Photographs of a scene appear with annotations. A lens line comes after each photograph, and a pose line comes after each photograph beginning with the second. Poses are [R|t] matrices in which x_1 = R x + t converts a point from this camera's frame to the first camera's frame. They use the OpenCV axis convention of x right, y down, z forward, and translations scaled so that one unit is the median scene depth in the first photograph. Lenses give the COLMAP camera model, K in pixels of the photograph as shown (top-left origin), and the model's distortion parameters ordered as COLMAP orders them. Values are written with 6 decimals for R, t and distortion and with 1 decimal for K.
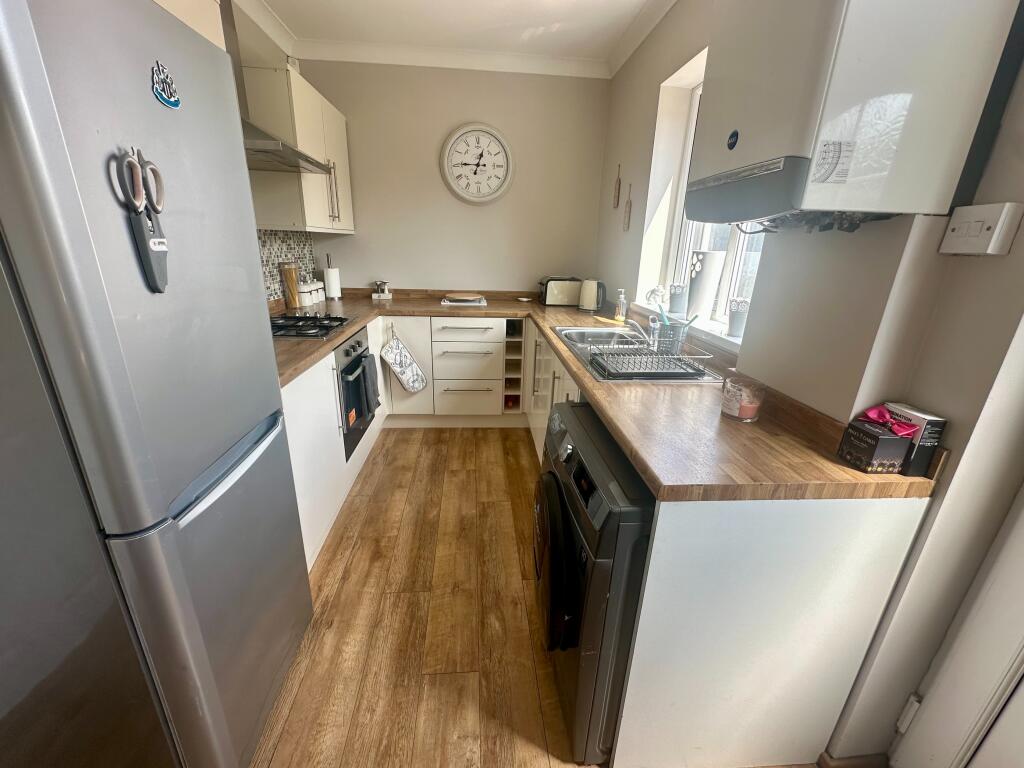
lens RADIAL K [[411.5, 0, 511.9], [0, 411.5, 384.8], [0, 0, 1]] dist [-0.002178, -0.000701]
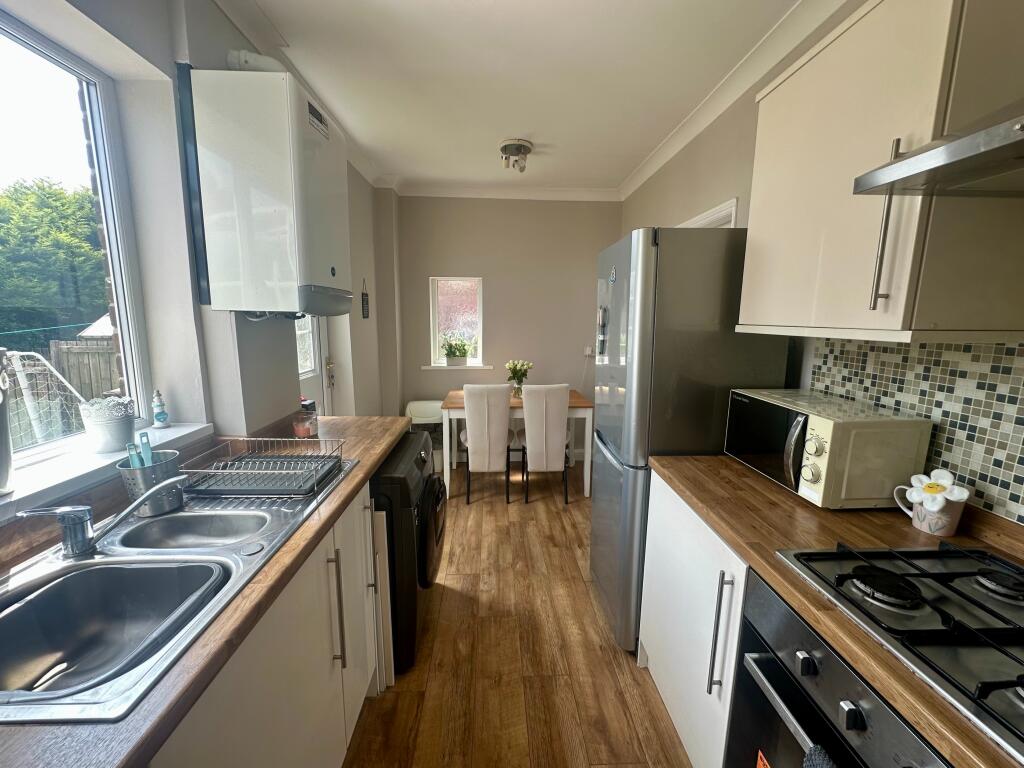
lens RADIAL K [[411.5, 0, 509.0], [0, 411.5, 380.8], [0, 0, 1]] dist [-0.002178, -0.000701]
pose [[-0.998677, -0.021829, 0.046559, -0.210492], [0.002845, 0.880580, 0.473888, -0.640688], [-0.051343, 0.473394, -0.879353, 1.660262]]
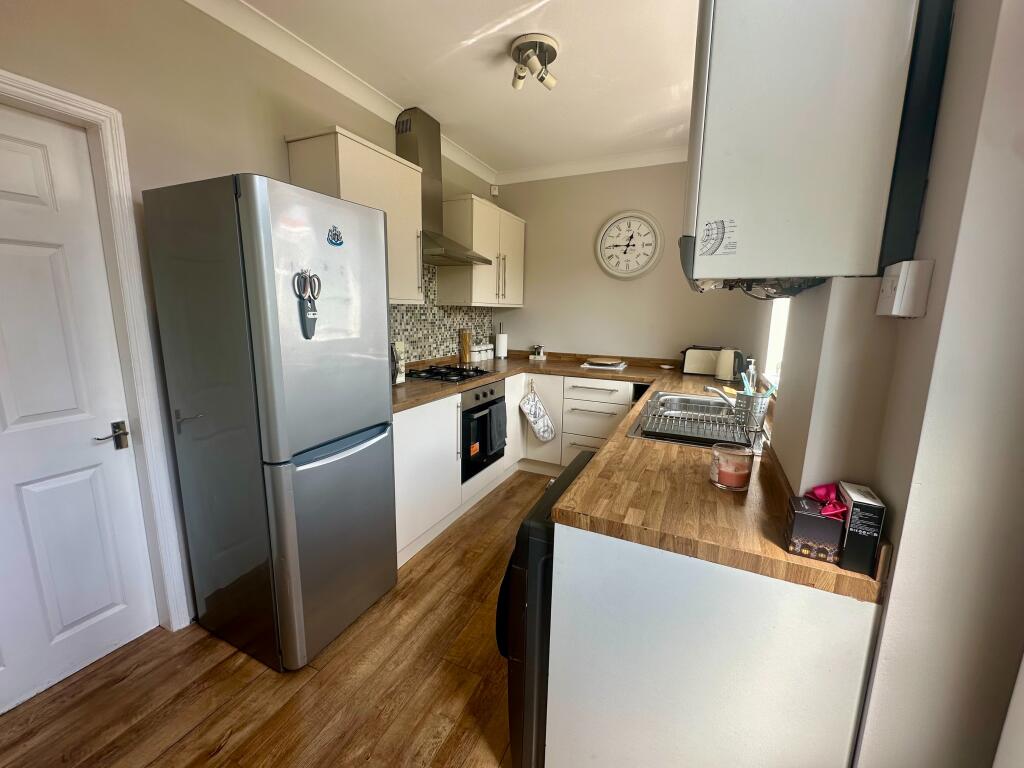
lens RADIAL K [[411.5, 0, 507.5], [0, 411.5, 384.2], [0, 0, 1]] dist [-0.002178, -0.000701]
pose [[0.863469, 0.074204, -0.498914, 0.426404], [-0.155020, 0.980288, -0.122495, 0.033849], [0.479990, 0.183112, 0.857951, -0.073559]]
